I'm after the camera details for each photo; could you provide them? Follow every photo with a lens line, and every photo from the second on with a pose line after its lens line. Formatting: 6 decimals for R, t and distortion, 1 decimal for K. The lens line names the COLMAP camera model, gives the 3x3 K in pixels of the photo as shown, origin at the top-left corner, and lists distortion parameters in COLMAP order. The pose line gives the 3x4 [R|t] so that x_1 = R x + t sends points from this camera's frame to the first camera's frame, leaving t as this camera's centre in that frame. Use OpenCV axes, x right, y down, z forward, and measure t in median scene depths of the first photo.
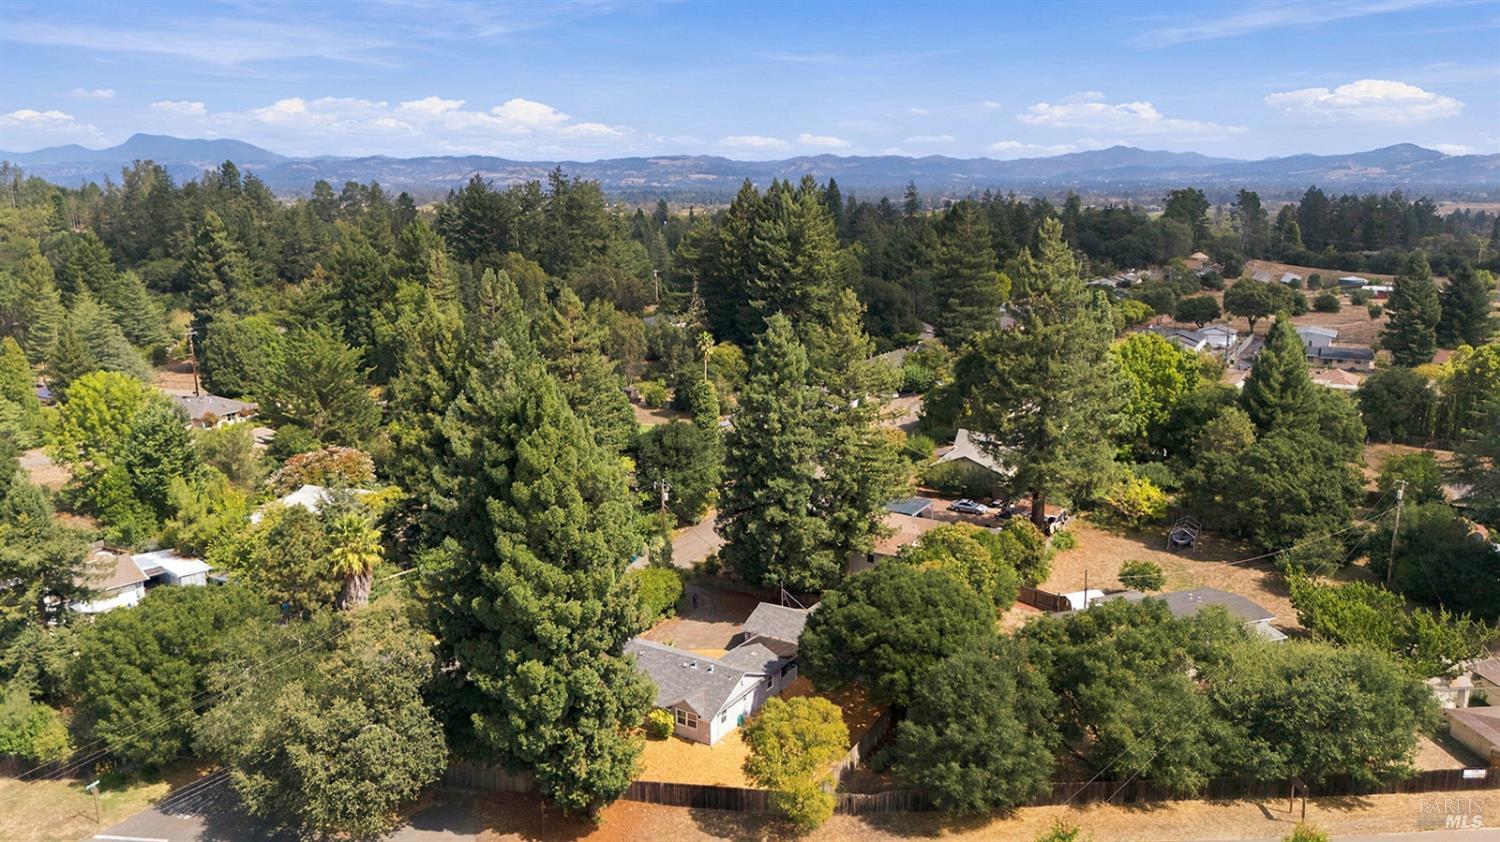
lens RADIAL K [[1097.8, 0, 748.4], [0, 1097.8, 430.2], [0, 0, 1]] dist [0.067633, -0.062935]
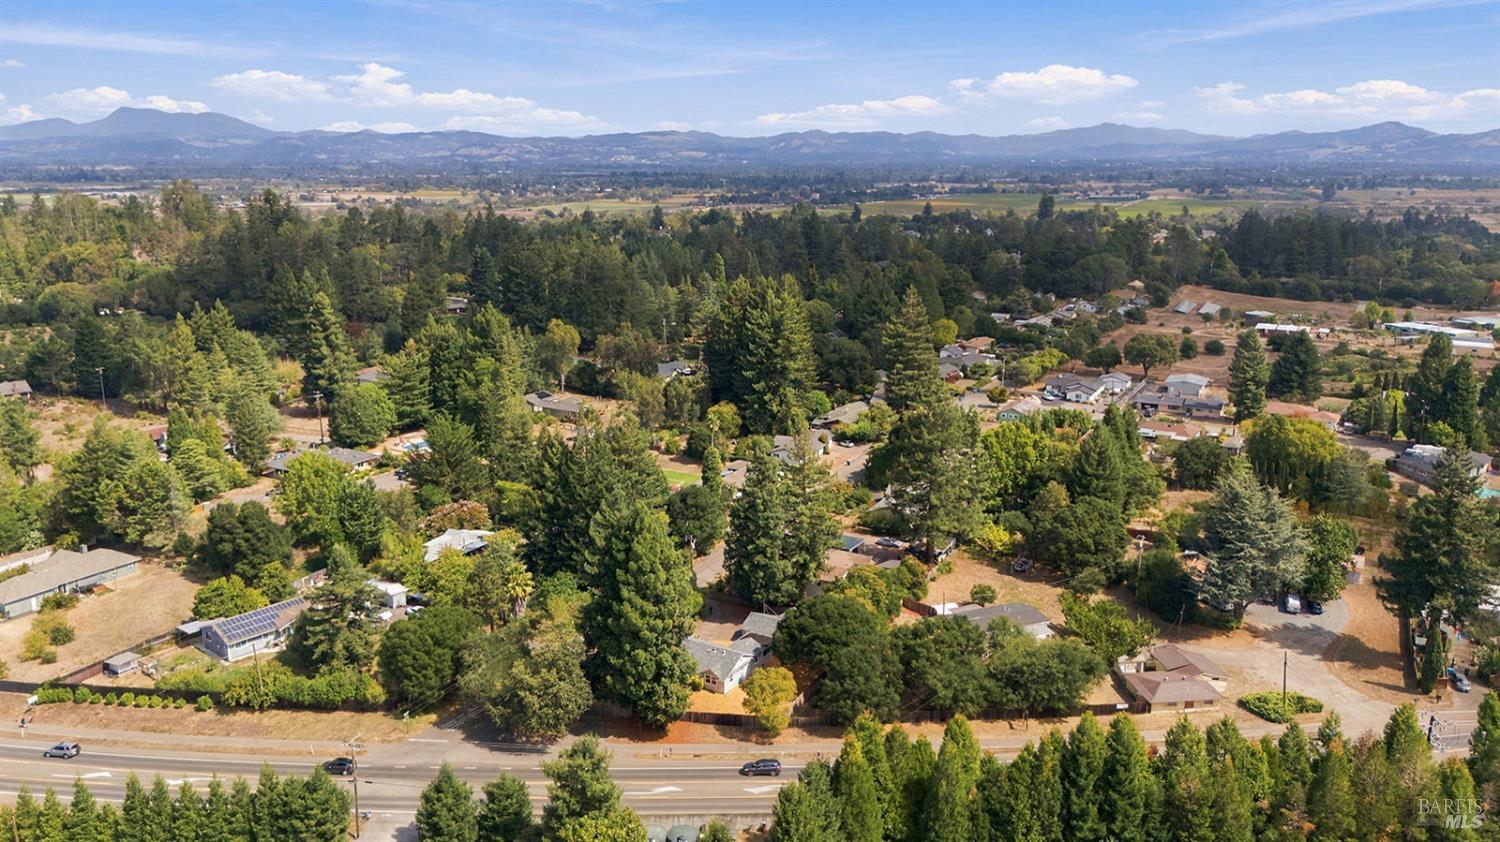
lens RADIAL K [[1097.8, 0, 750.5], [0, 1097.8, 418.8], [0, 0, 1]] dist [0.067633, -0.062935]
pose [[0.999934, 0.000200, 0.011505, -0.008826], [-0.000329, 0.999938, 0.011150, -0.146624], [-0.011502, -0.011153, 0.999872, -0.629195]]
